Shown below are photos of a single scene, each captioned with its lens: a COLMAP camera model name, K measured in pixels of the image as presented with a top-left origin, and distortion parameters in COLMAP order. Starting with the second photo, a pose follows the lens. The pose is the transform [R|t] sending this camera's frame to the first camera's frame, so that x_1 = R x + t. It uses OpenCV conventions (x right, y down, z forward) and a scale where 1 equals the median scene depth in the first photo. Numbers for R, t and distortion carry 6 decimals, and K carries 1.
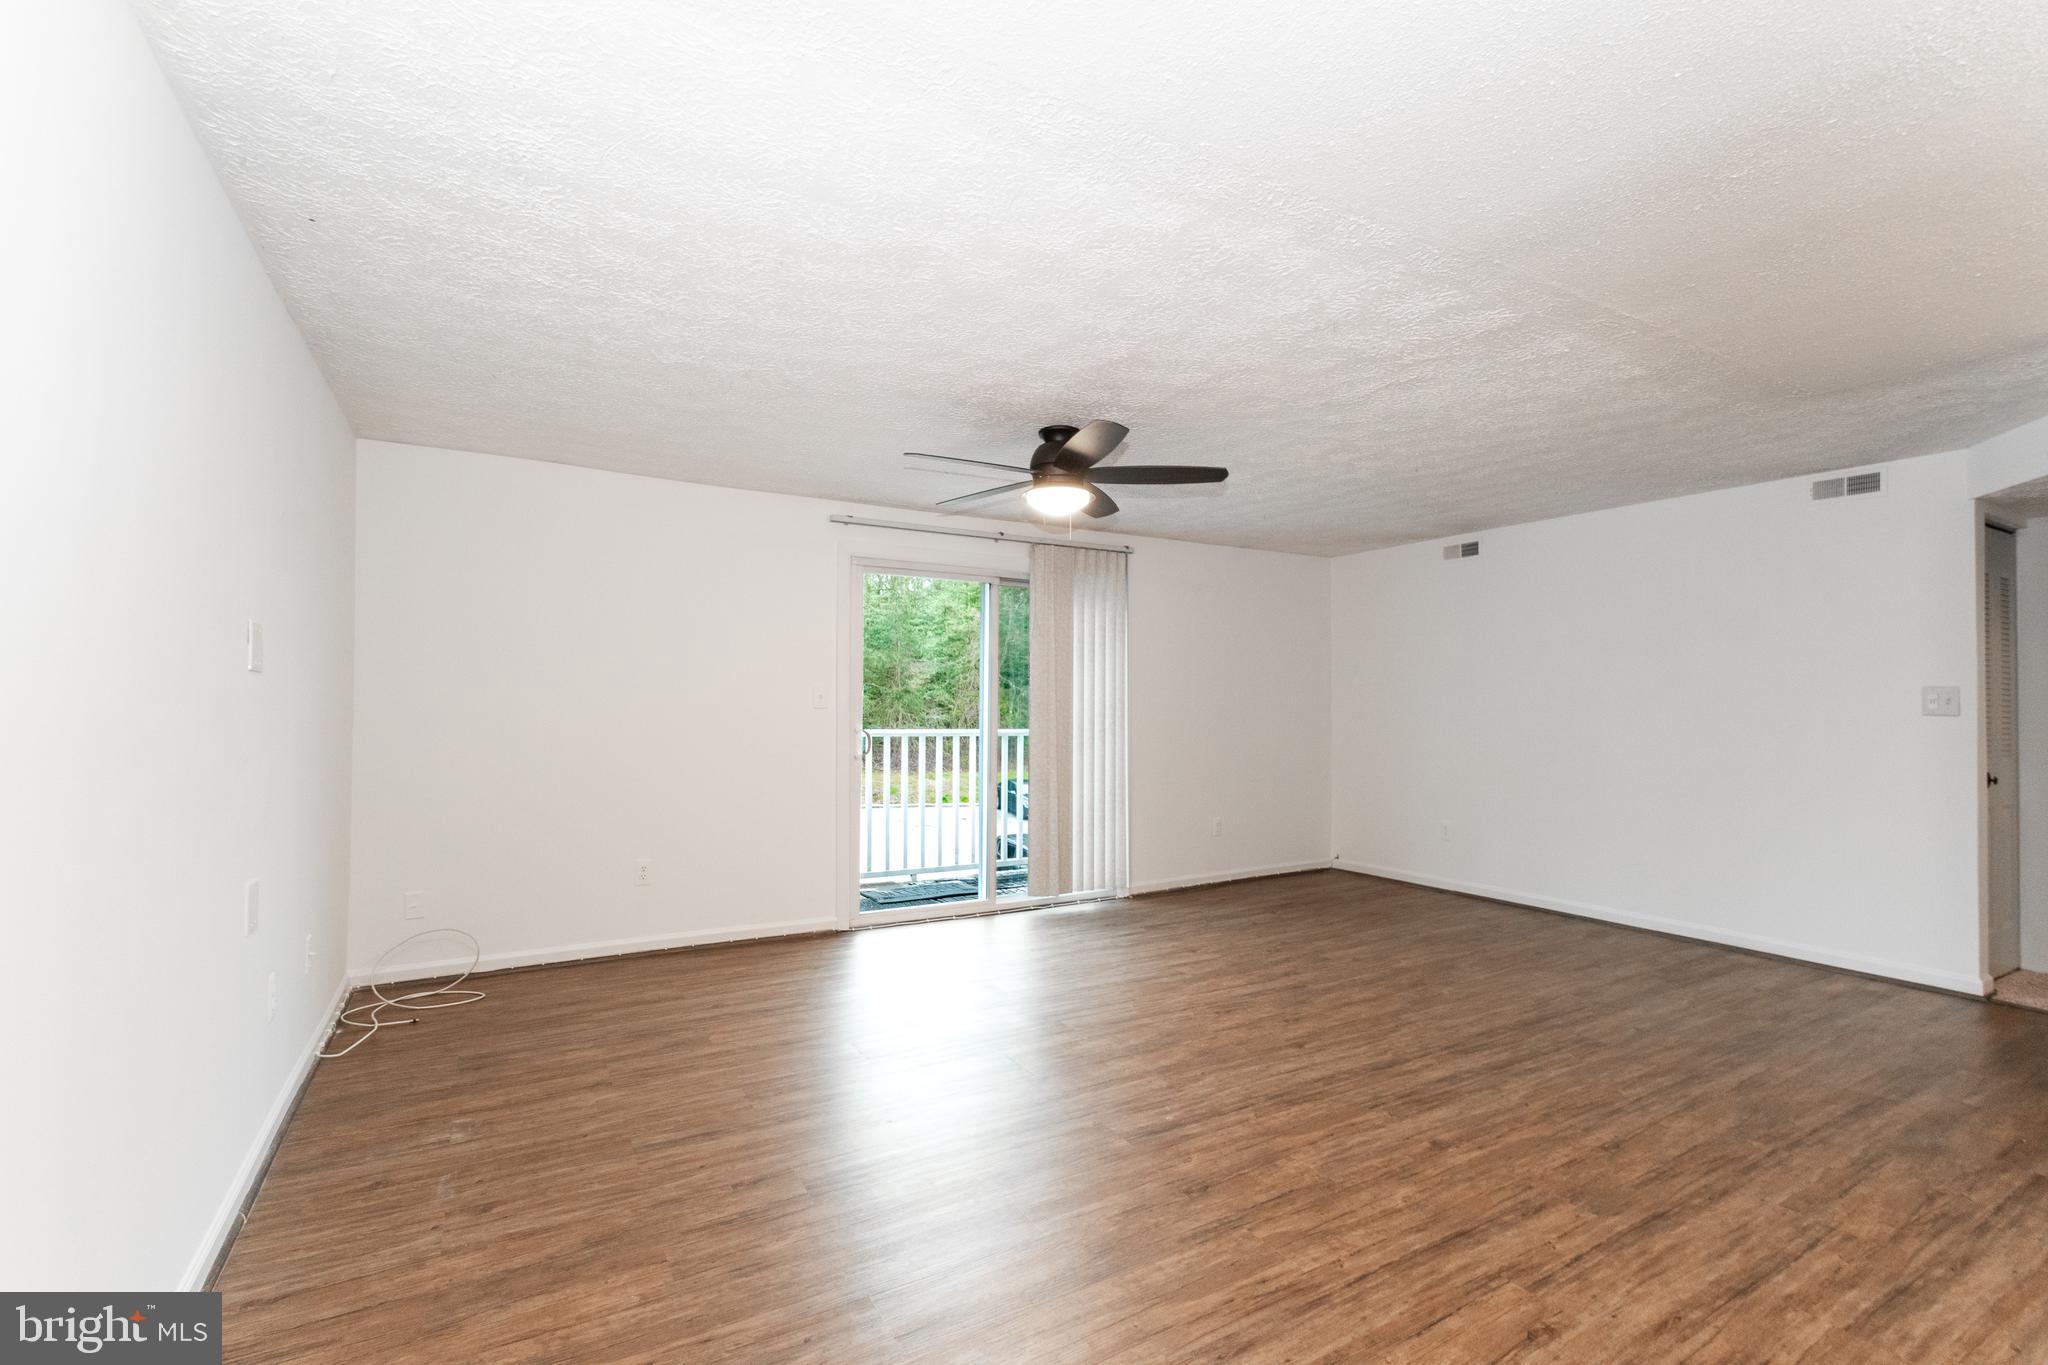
lens RADIAL K [[910.3, 0, 998.0], [0, 910.3, 684.8], [0, 0, 1]] dist [0.006263, -0.001483]
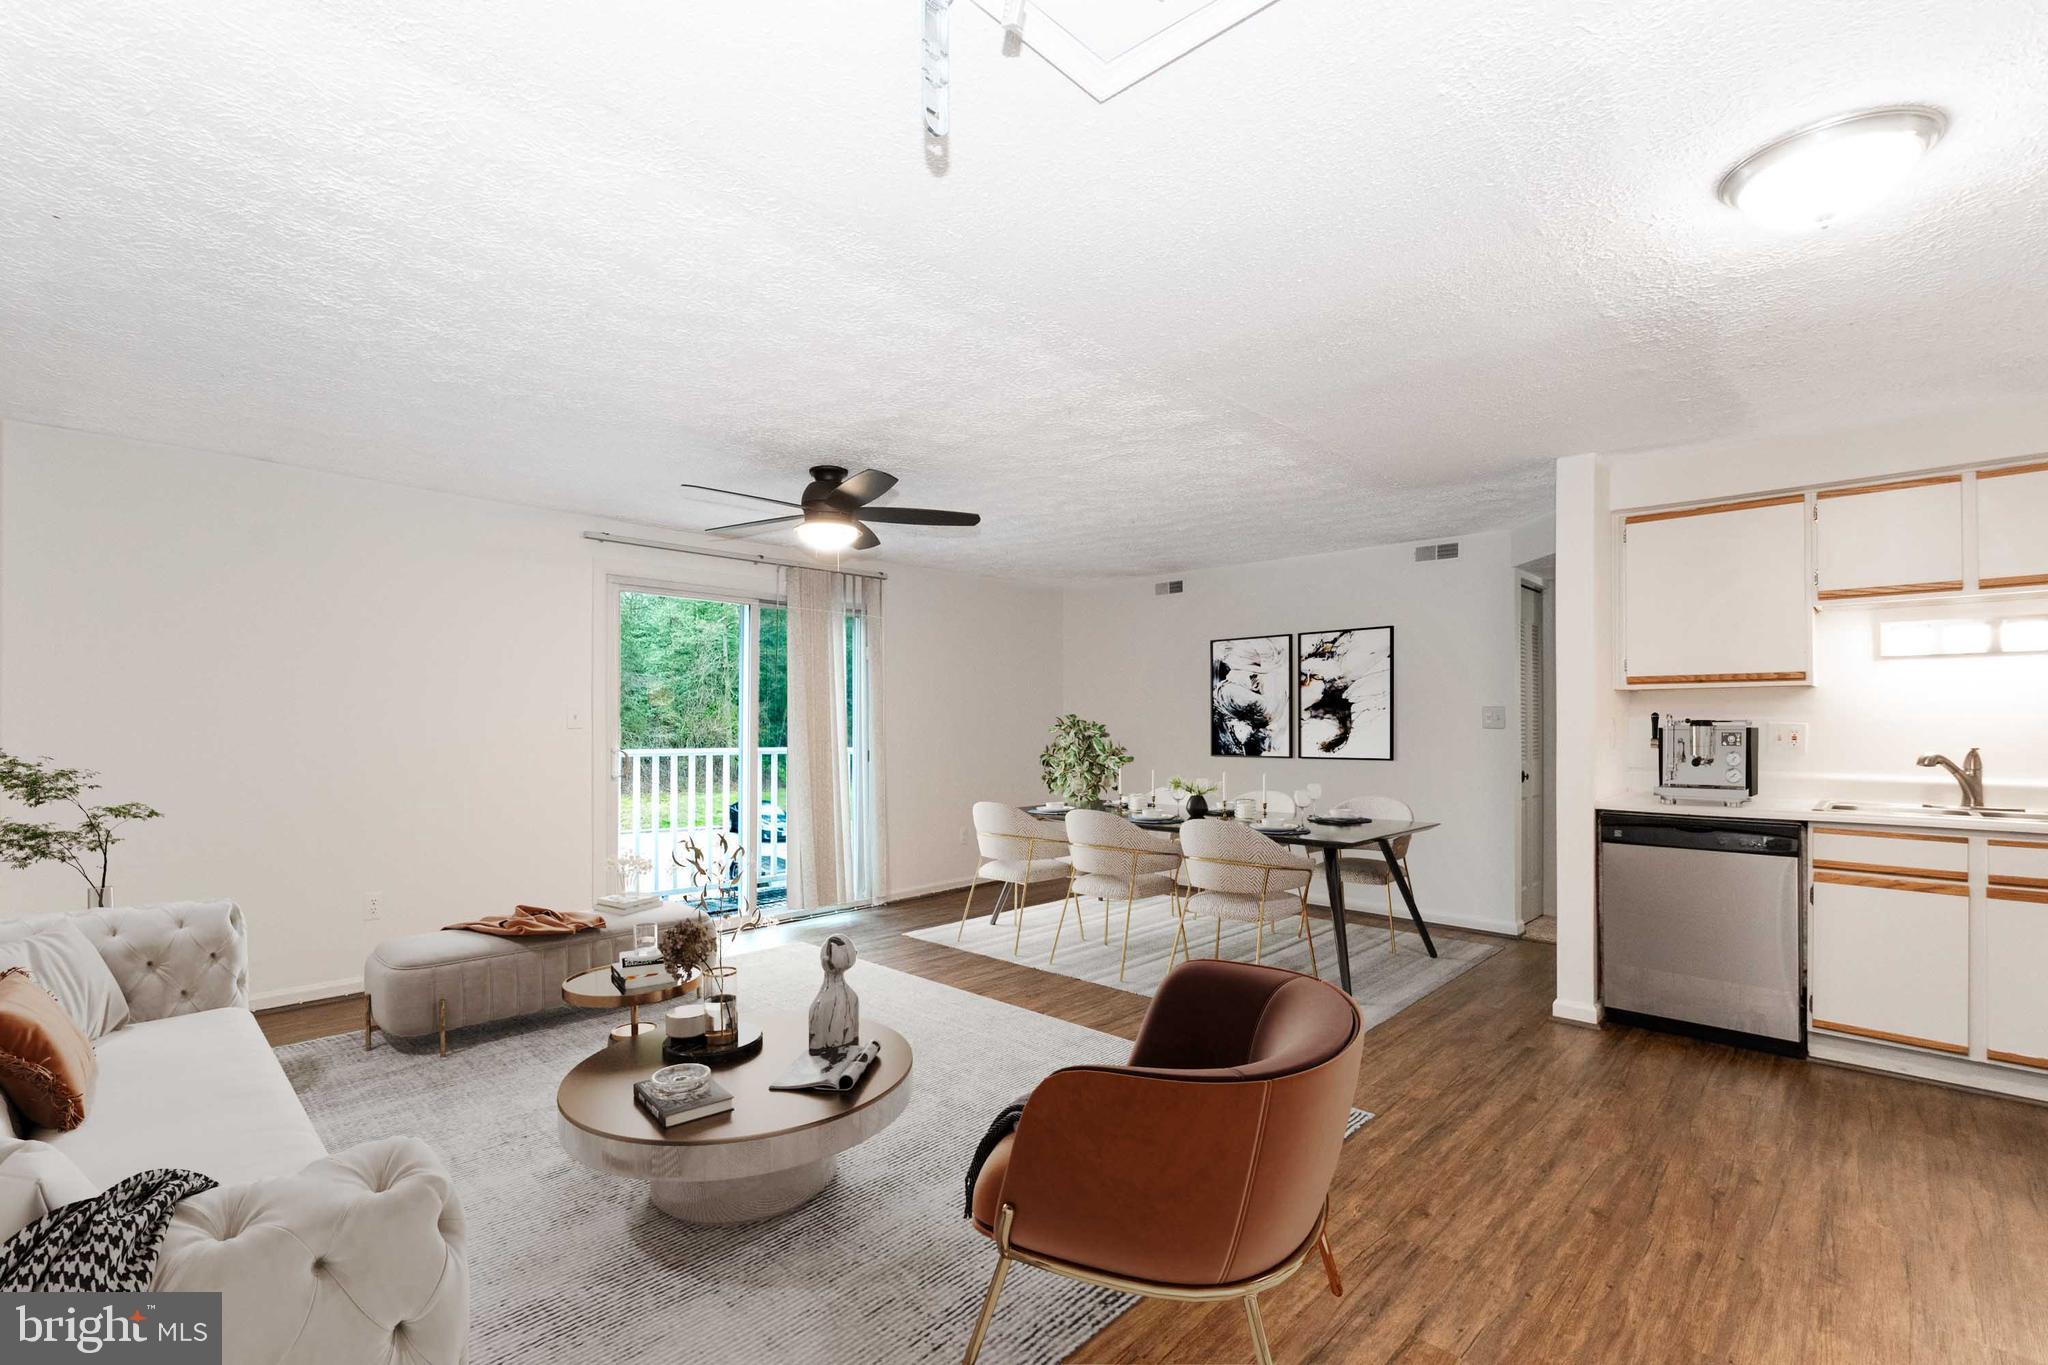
lens RADIAL K [[910.3, 0, 994.3], [0, 910.3, 698.1], [0, 0, 1]] dist [0.006263, -0.001483]
pose [[0.961770, 0.002284, 0.273850, -0.043249], [-0.001017, 0.999988, -0.004767, -0.004010], [-0.273857, 0.004307, 0.961761, -0.101296]]
